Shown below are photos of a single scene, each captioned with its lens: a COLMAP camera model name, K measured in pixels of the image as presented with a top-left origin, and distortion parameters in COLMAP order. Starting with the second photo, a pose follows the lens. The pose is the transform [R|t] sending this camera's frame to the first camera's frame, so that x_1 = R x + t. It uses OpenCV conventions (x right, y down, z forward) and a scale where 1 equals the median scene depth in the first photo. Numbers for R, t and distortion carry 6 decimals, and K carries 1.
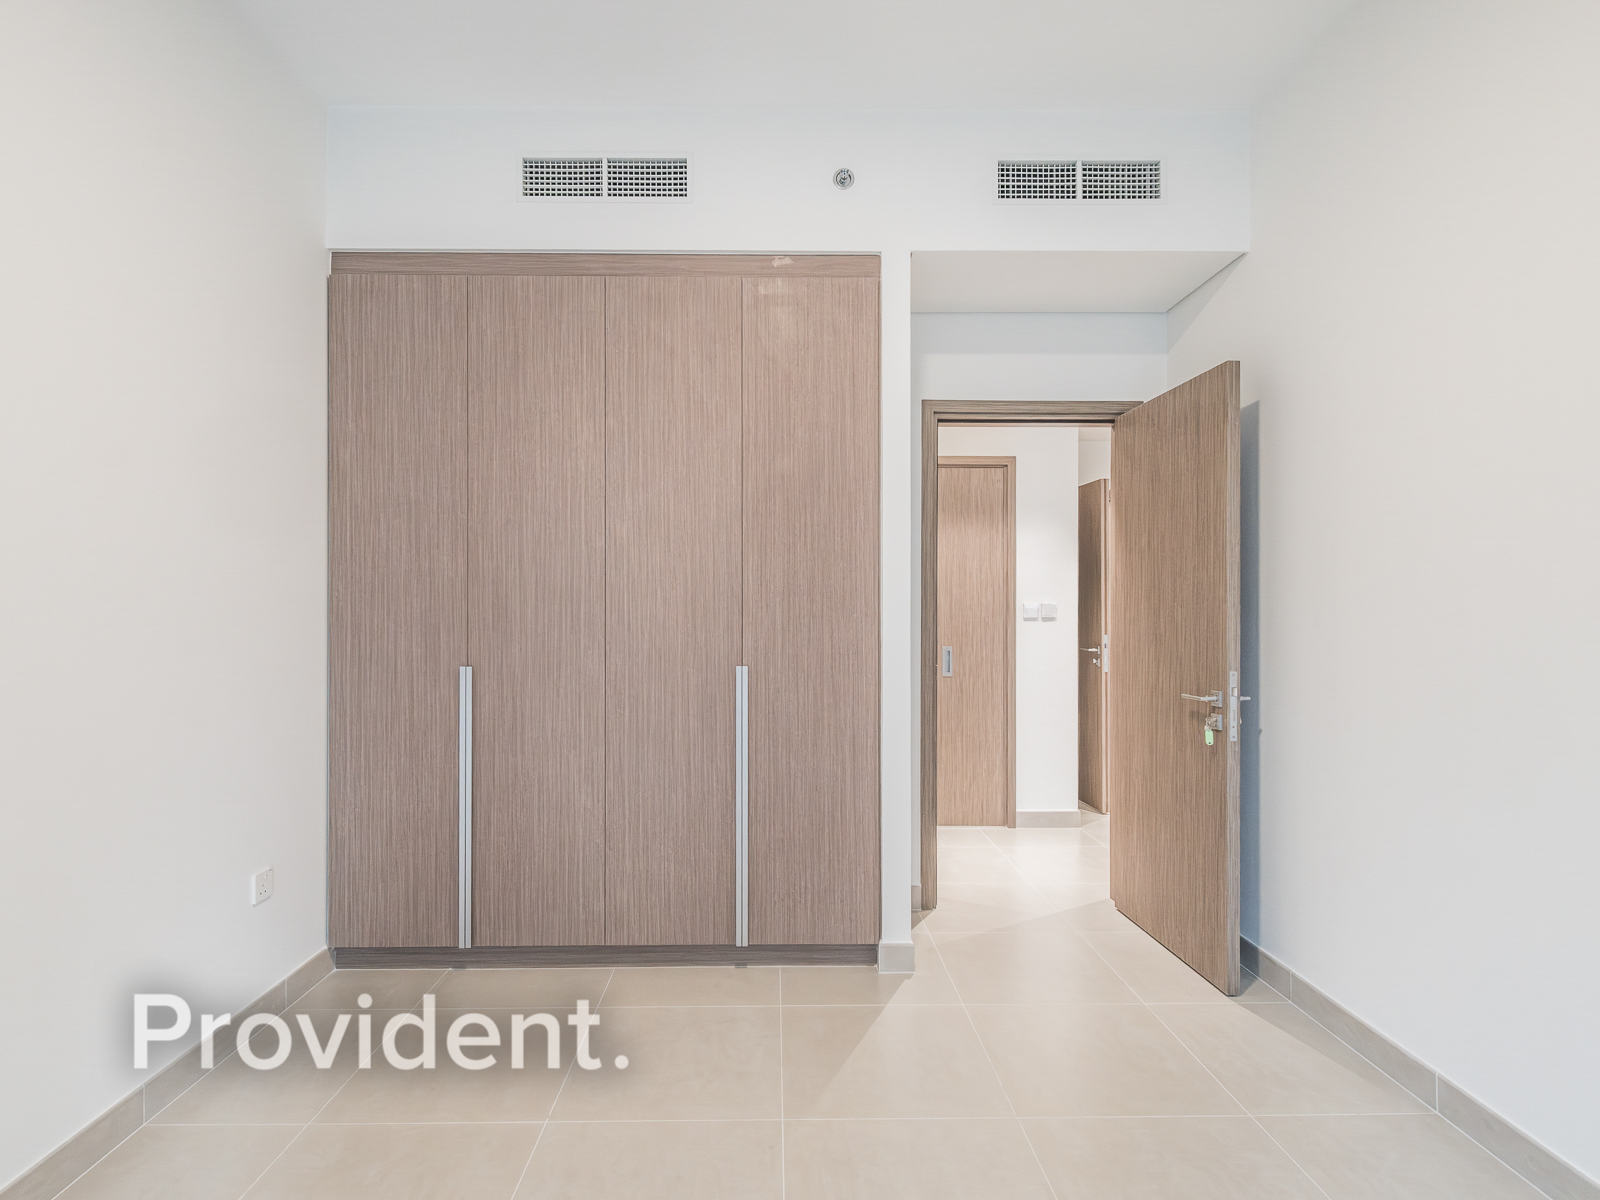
lens RADIAL K [[813.8, 0, 790.0], [0, 813.8, 604.3], [0, 0, 1]] dist [0.006665, -0.000730]
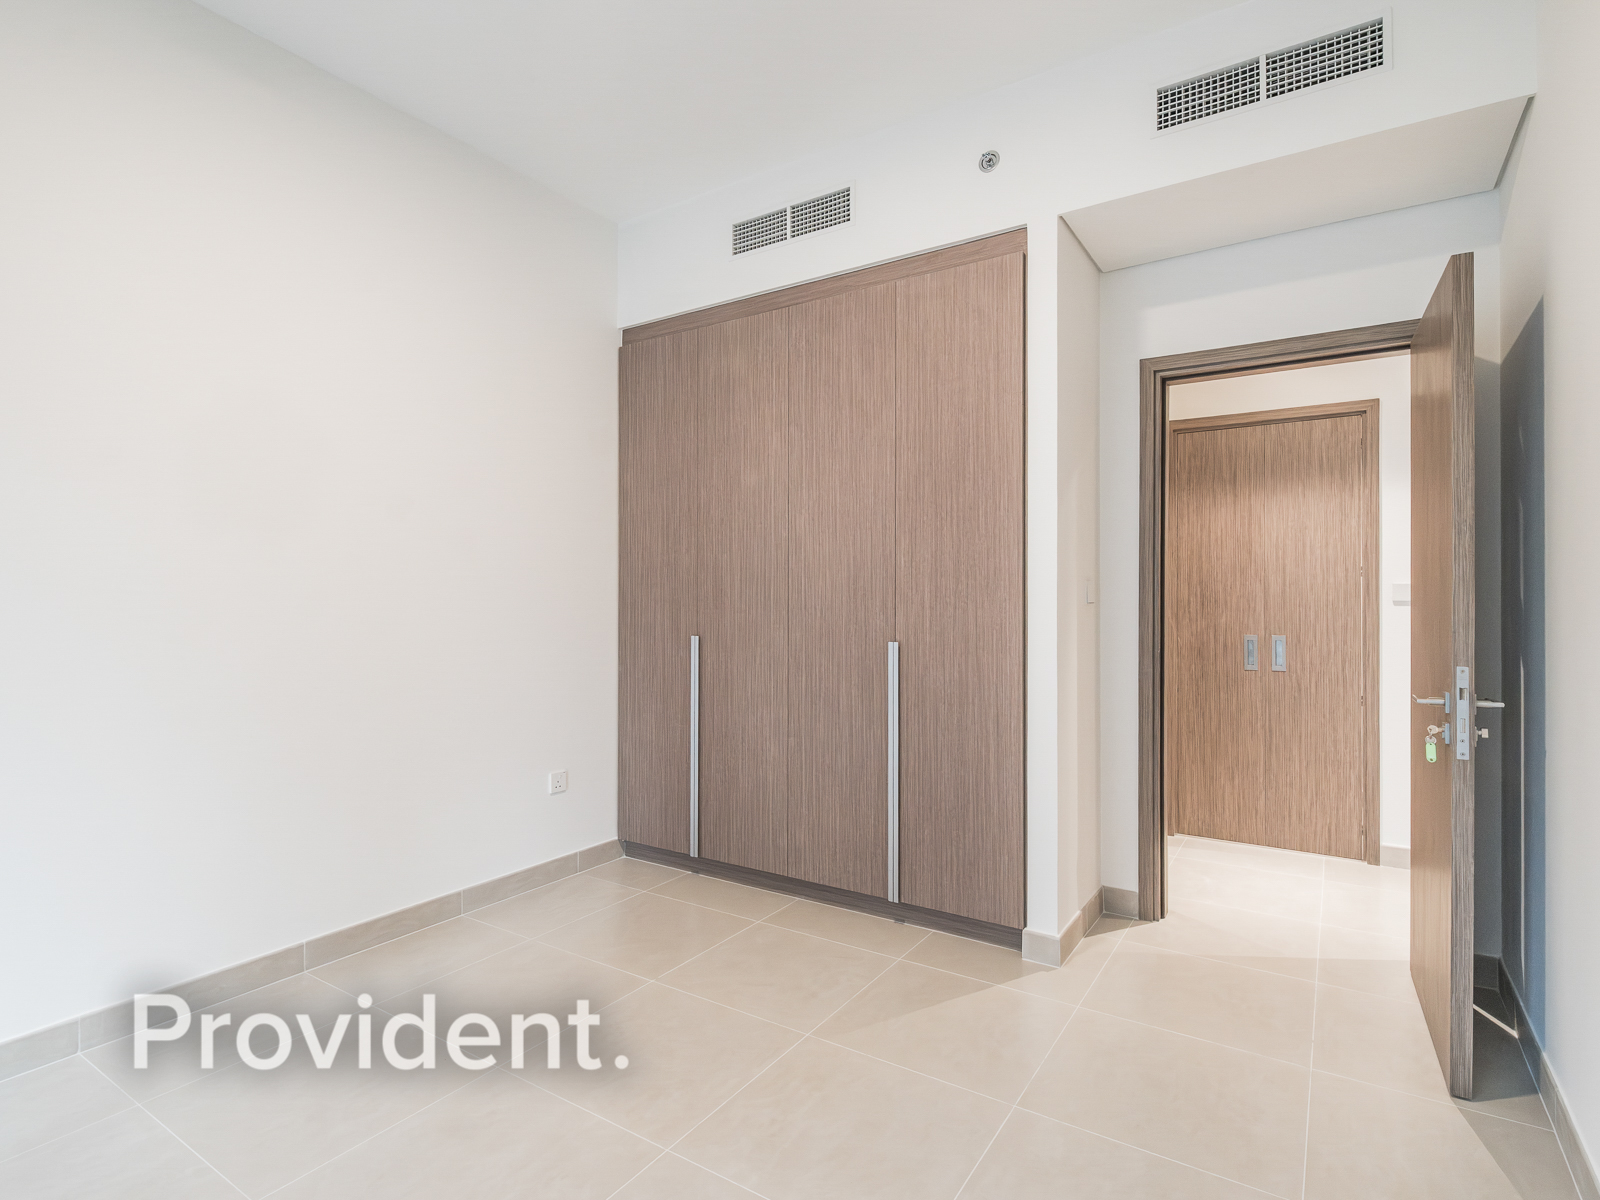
lens RADIAL K [[819.2, 0, 800.7], [0, 819.2, 589.4], [0, 0, 1]] dist [-0.001607, -0.001186]
pose [[0.827617, -0.007533, -0.561243, 0.444934], [0.004963, 0.999969, -0.006102, 0.012219], [0.561272, 0.002265, 0.827628, 0.034115]]
